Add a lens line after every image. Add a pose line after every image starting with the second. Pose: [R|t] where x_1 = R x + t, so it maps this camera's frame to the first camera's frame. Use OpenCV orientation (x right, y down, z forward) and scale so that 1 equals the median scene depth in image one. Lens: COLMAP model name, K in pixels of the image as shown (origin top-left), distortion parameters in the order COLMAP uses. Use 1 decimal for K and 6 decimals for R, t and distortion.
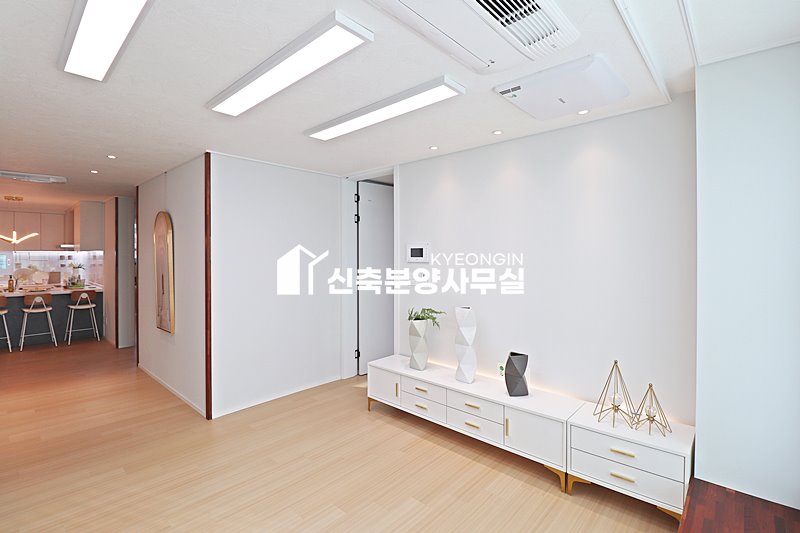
lens RADIAL K [[375.1, 0, 396.6], [0, 375.1, 260.9], [0, 0, 1]] dist [0.001042, -0.000133]
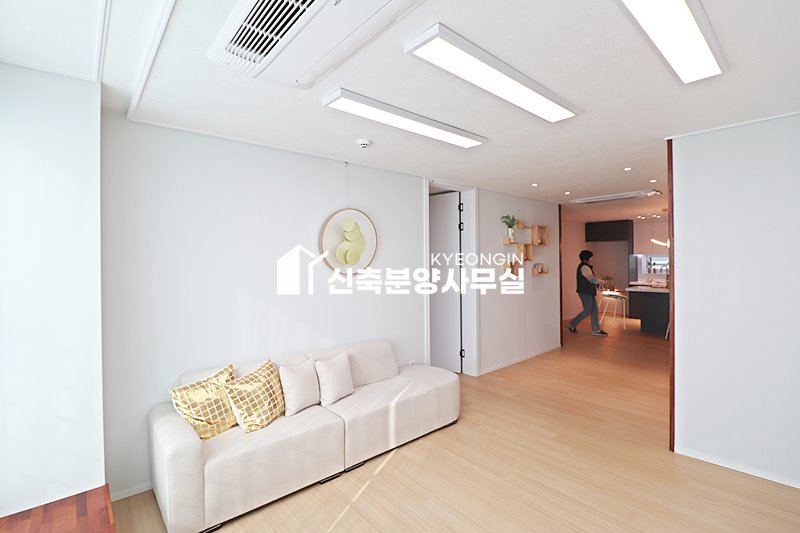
lens RADIAL K [[375.1, 0, 393.6], [0, 375.1, 264.3], [0, 0, 1]] dist [0.001042, -0.000133]
pose [[-0.089402, 0.014914, -0.995884, 0.412067], [-0.003104, 0.999879, 0.015253, -0.014870], [0.995991, 0.004455, -0.089345, 0.449747]]
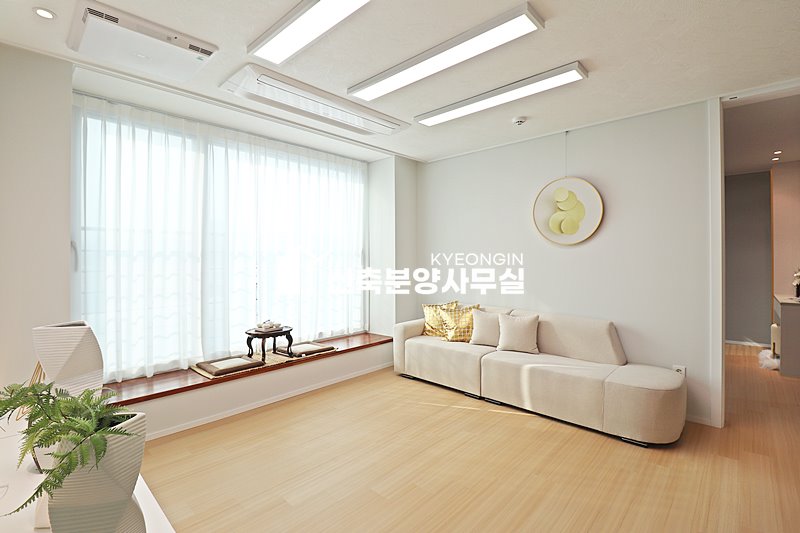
lens RADIAL K [[375.1, 0, 397.0], [0, 375.1, 262.8], [0, 0, 1]] dist [0.001042, -0.000133]
pose [[-0.999991, -0.001098, 0.004098, -0.146050], [-0.001024, 0.999835, 0.018142, 0.061599], [-0.004118, 0.018137, -0.999827, 1.262303]]
